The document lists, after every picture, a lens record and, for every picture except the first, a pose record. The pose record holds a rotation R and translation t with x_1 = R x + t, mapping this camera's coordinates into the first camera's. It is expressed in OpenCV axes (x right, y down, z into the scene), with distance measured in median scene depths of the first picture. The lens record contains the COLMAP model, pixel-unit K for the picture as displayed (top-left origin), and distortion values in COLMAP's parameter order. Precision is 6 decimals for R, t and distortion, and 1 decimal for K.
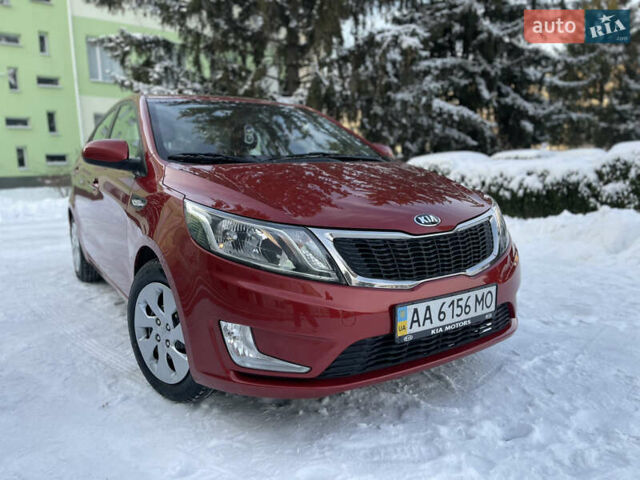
lens RADIAL K [[478.2, 0, 322.4], [0, 478.2, 252.1], [0, 0, 1]] dist [0.082456, -0.107192]
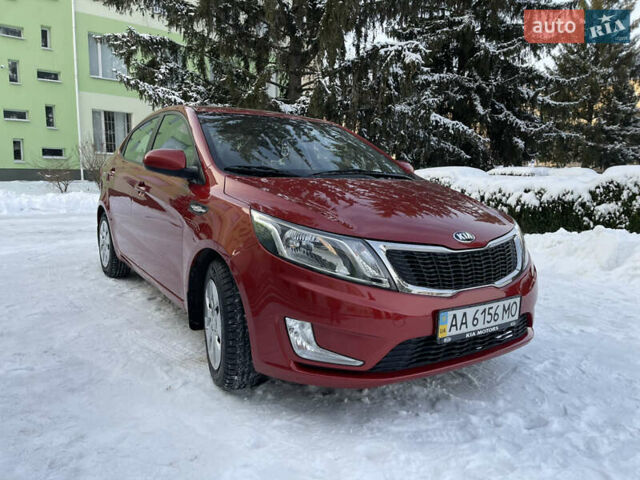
lens RADIAL K [[477.4, 0, 320.4], [0, 477.4, 248.8], [0, 0, 1]] dist [0.083336, -0.105611]
pose [[0.998824, 0.041496, 0.025087, -0.042683], [-0.041110, 0.999031, -0.015708, -0.001831], [-0.025714, 0.014658, 0.999562, -0.036402]]
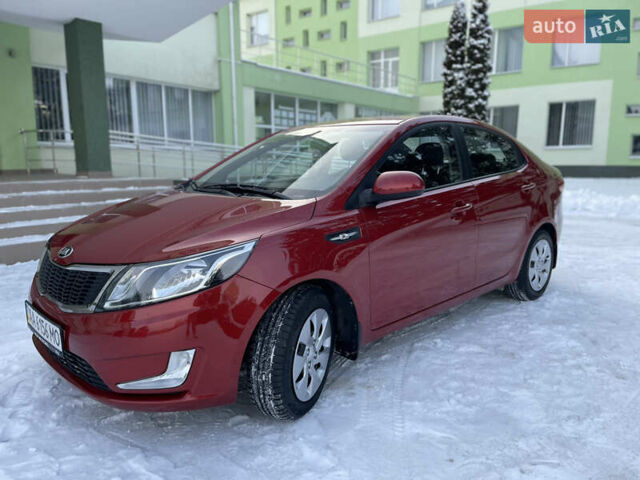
lens RADIAL K [[485.2, 0, 317.3], [0, 485.2, 240.0], [0, 0, 1]] dist [0.065487, -0.067422]
pose [[0.175510, 0.186451, -0.966660, 0.440553], [-0.173370, 0.972410, 0.156082, -0.115478], [0.969092, 0.140196, 0.202993, 0.394519]]
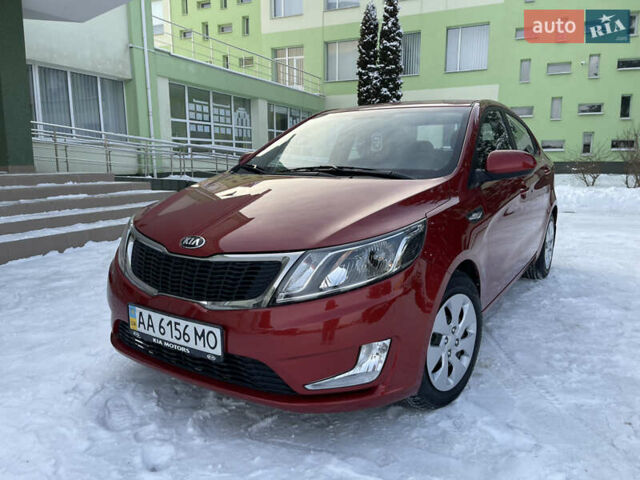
lens RADIAL K [[481.7, 0, 319.4], [0, 481.7, 239.9], [0, 0, 1]] dist [0.074607, -0.079390]
pose [[0.398884, 0.178675, -0.899426, 0.371605], [-0.167794, 0.978495, 0.119968, -0.071189], [0.901519, 0.103065, 0.420287, 0.234058]]
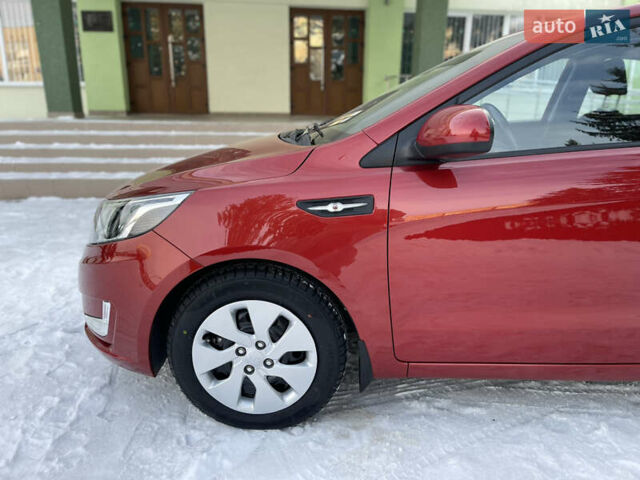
lens RADIAL K [[480.7, 0, 318.7], [0, 480.7, 241.5], [0, 0, 1]] dist [0.064925, -0.071130]
pose [[-0.585207, 0.240227, -0.774483, 0.285178], [-0.135082, 0.912883, 0.385224, -0.138244], [0.799553, 0.330054, -0.501775, 0.599409]]
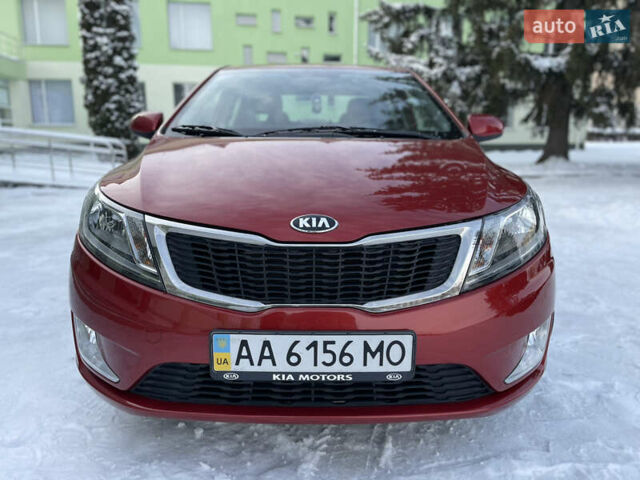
lens RADIAL K [[484.6, 0, 320.0], [0, 484.6, 240.0], [0, 0, 1]] dist [0.087687, -0.117023]
pose [[0.839048, 0.134788, -0.527096, 0.178418], [-0.118193, 0.990846, 0.065235, -0.026394], [0.531064, 0.007563, 0.847298, 0.112744]]
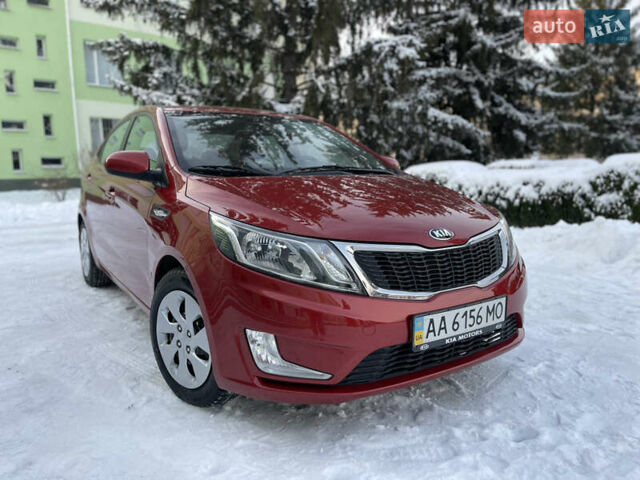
lens RADIAL K [[477.4, 0, 320.4], [0, 477.4, 248.8], [0, 0, 1]] dist [0.083336, -0.105611]
pose [[0.999866, 0.010195, 0.012812, -0.016864], [-0.009983, 0.999815, -0.016459, -0.004130], [-0.012978, 0.016329, 0.999782, -0.012061]]
